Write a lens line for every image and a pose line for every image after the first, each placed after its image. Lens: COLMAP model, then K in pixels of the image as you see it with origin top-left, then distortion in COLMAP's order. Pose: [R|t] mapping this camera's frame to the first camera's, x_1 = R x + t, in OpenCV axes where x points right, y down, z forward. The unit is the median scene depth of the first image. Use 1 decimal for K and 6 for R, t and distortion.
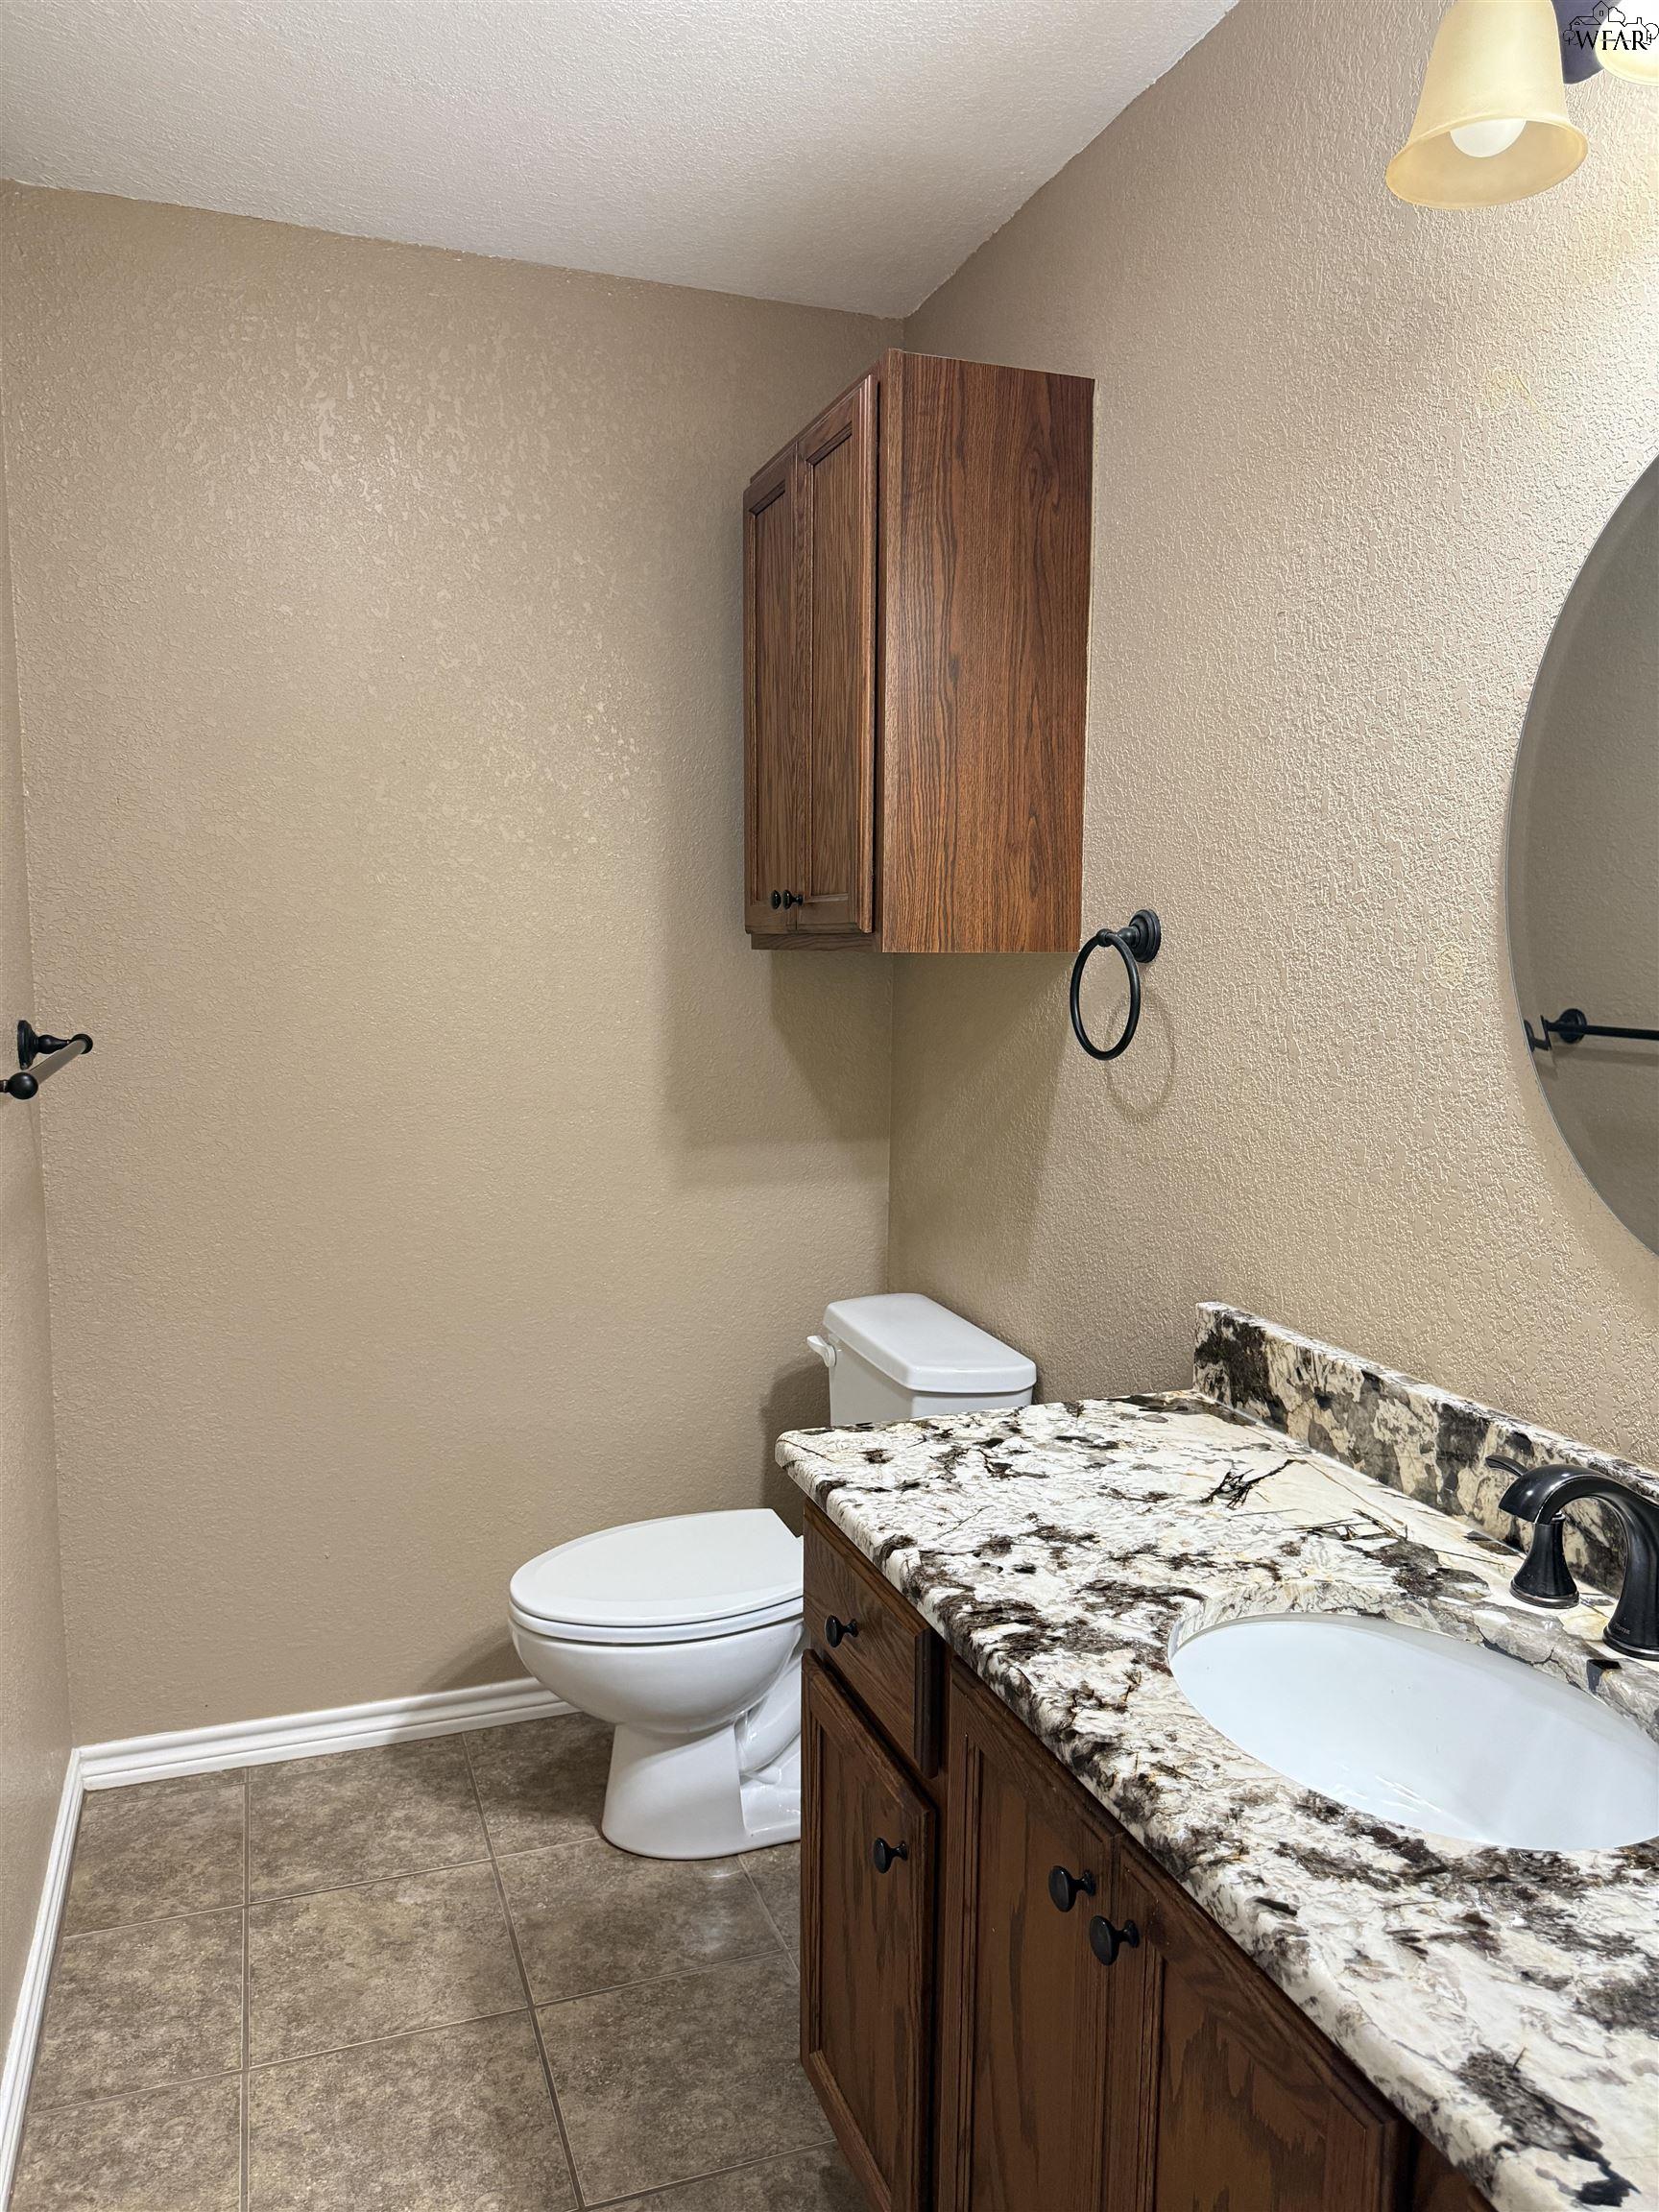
lens RADIAL K [[1557.6, 0, 828.7], [0, 1557.6, 1108.0], [0, 0, 1]] dist [0.053141, -0.061567]
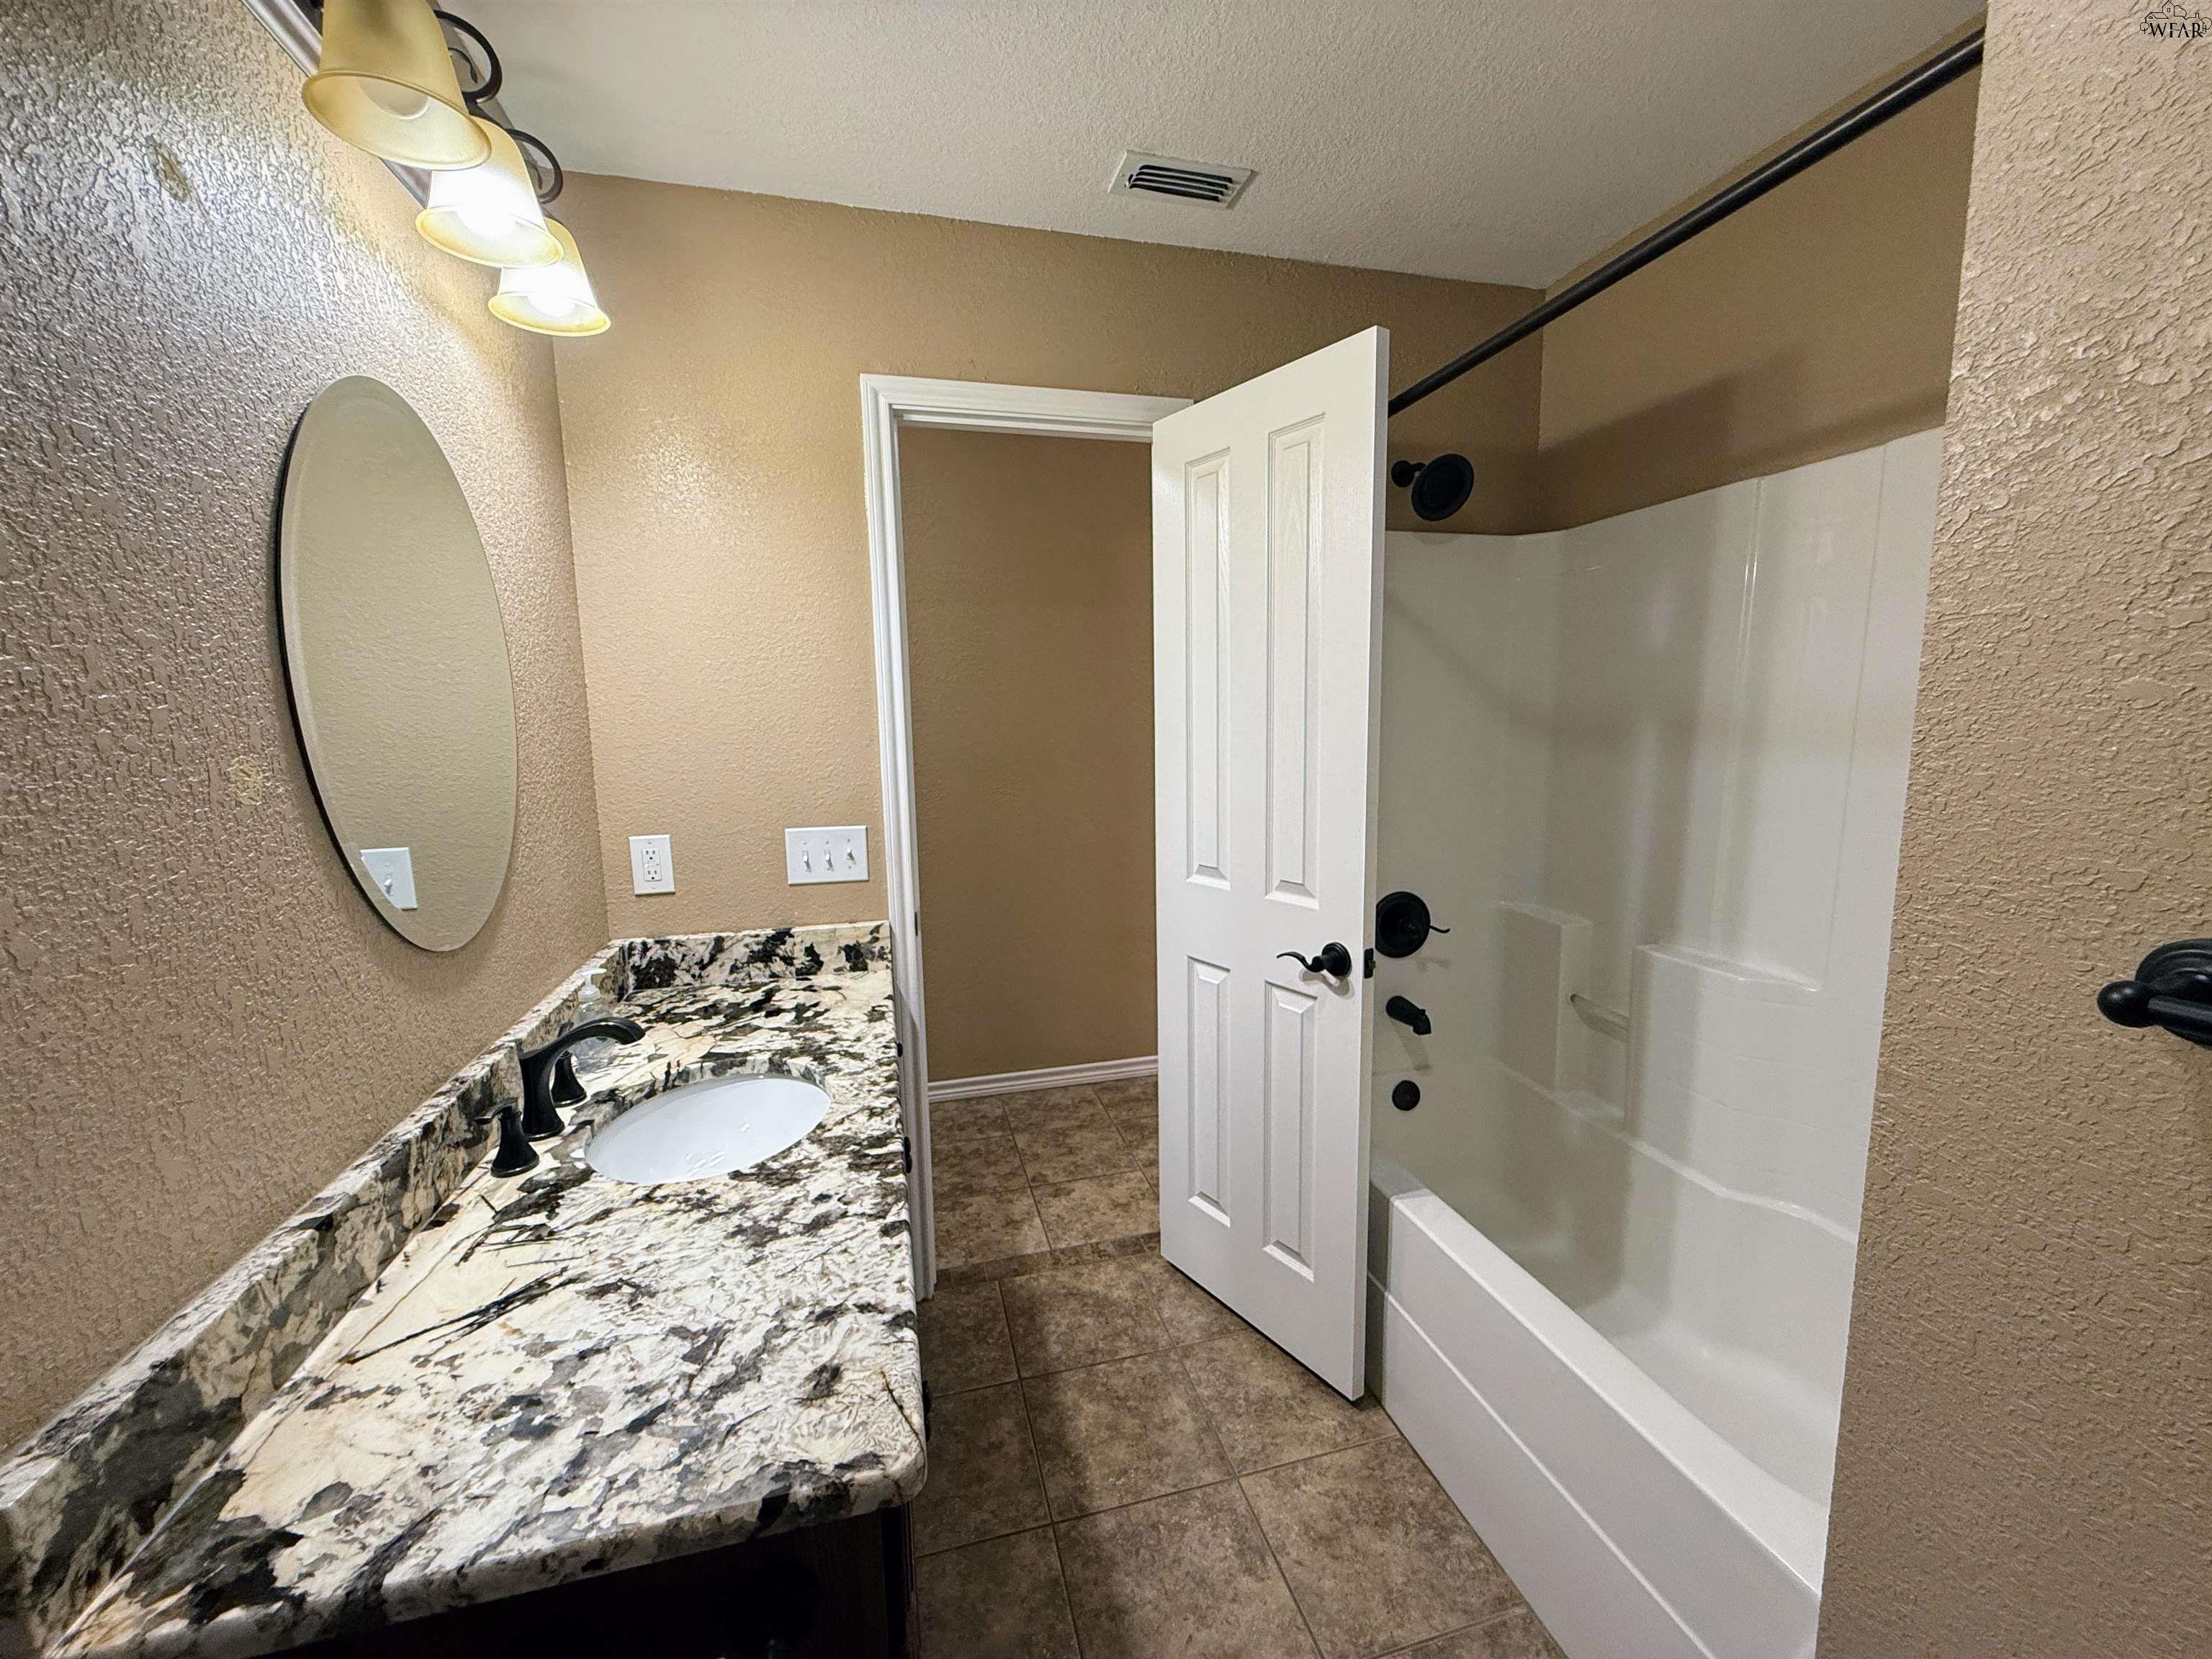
lens RADIAL K [[879.9, 0, 1108.1], [0, 879.9, 830.6], [0, 0, 1]] dist [-0.001410, 0.000898]
pose [[-0.996296, -0.004676, 0.085868, -0.182766], [0.016375, 0.969938, 0.242803, -0.195324], [-0.084421, 0.243309, -0.966268, 1.588271]]
